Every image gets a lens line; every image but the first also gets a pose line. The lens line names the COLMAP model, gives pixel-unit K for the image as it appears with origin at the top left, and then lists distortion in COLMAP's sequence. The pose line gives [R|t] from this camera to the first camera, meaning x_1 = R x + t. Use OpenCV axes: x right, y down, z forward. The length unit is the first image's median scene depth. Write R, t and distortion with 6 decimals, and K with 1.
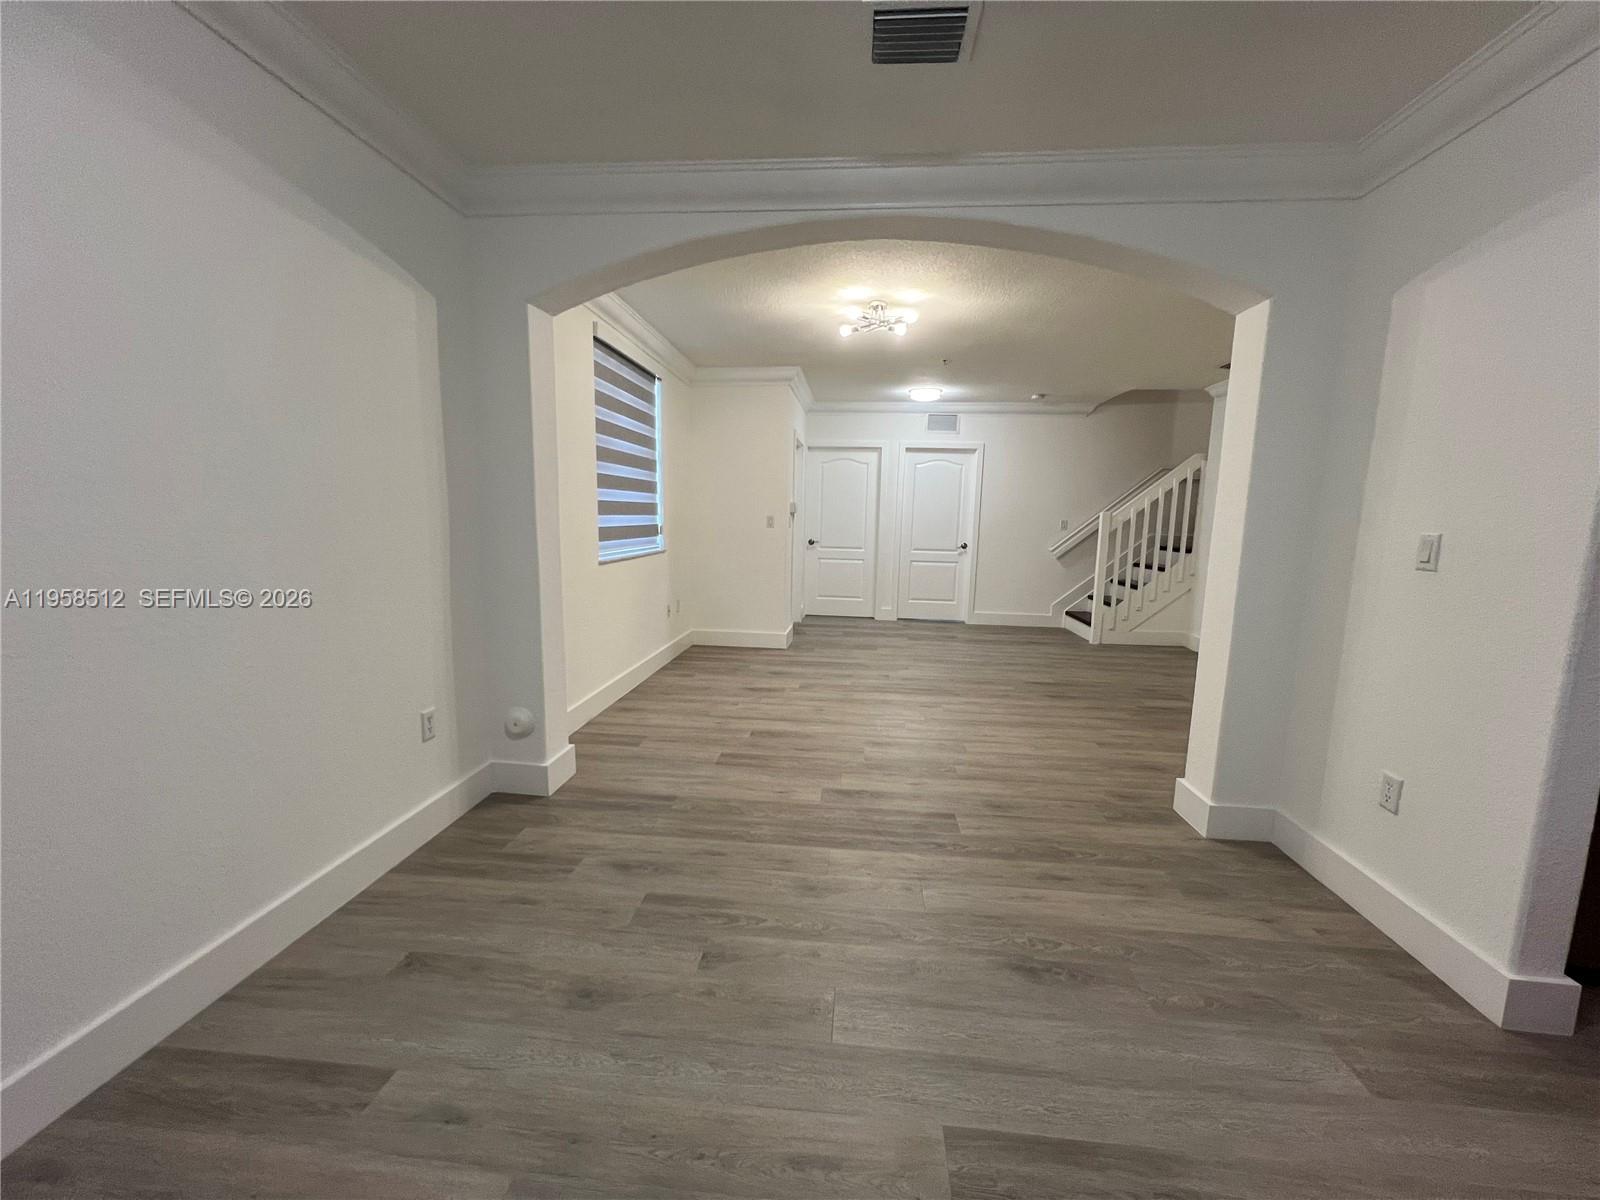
lens RADIAL K [[641.3, 0, 802.8], [0, 641.3, 604.7], [0, 0, 1]] dist [-0.000204, 0.000175]
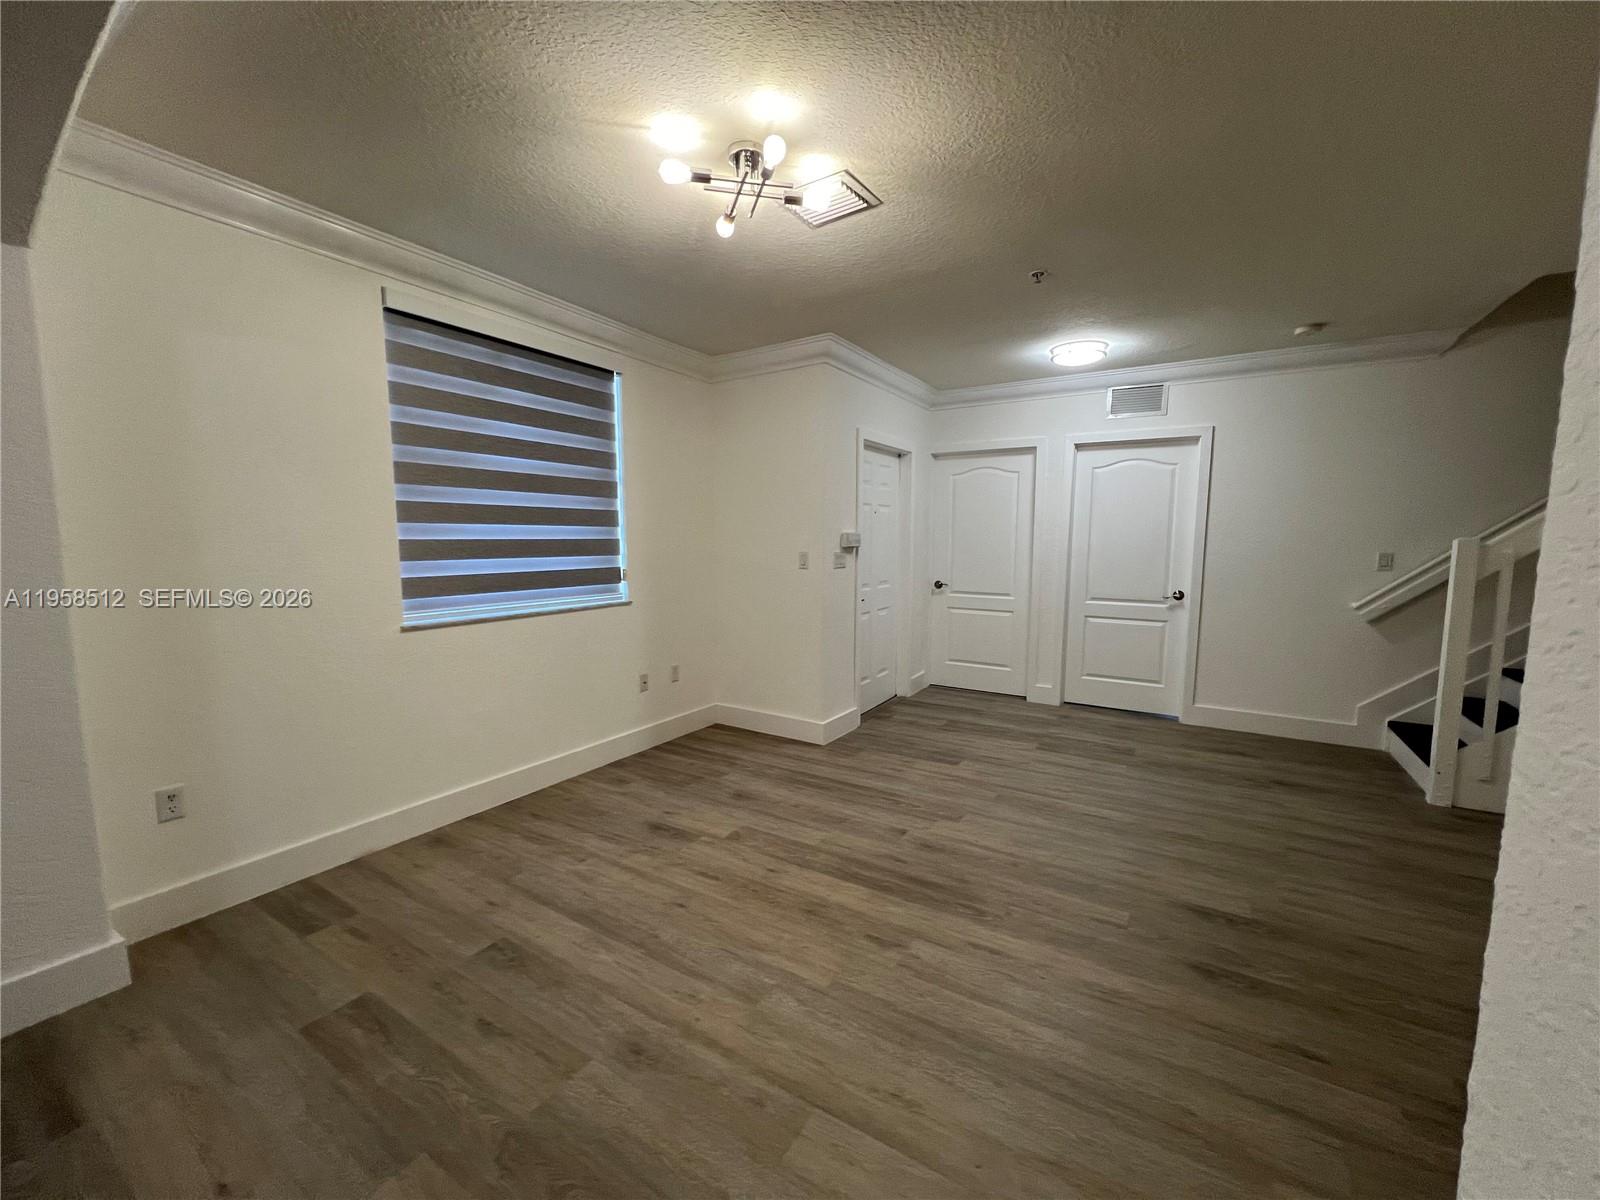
lens RADIAL K [[639.4, 0, 802.3], [0, 639.4, 605.2], [0, 0, 1]] dist [-0.000172, 0.000023]
pose [[0.896715, 0.028739, -0.441675, 0.333804], [-0.046437, 0.998491, -0.029309, -0.079416], [0.440167, 0.046792, 0.896696, 0.489537]]
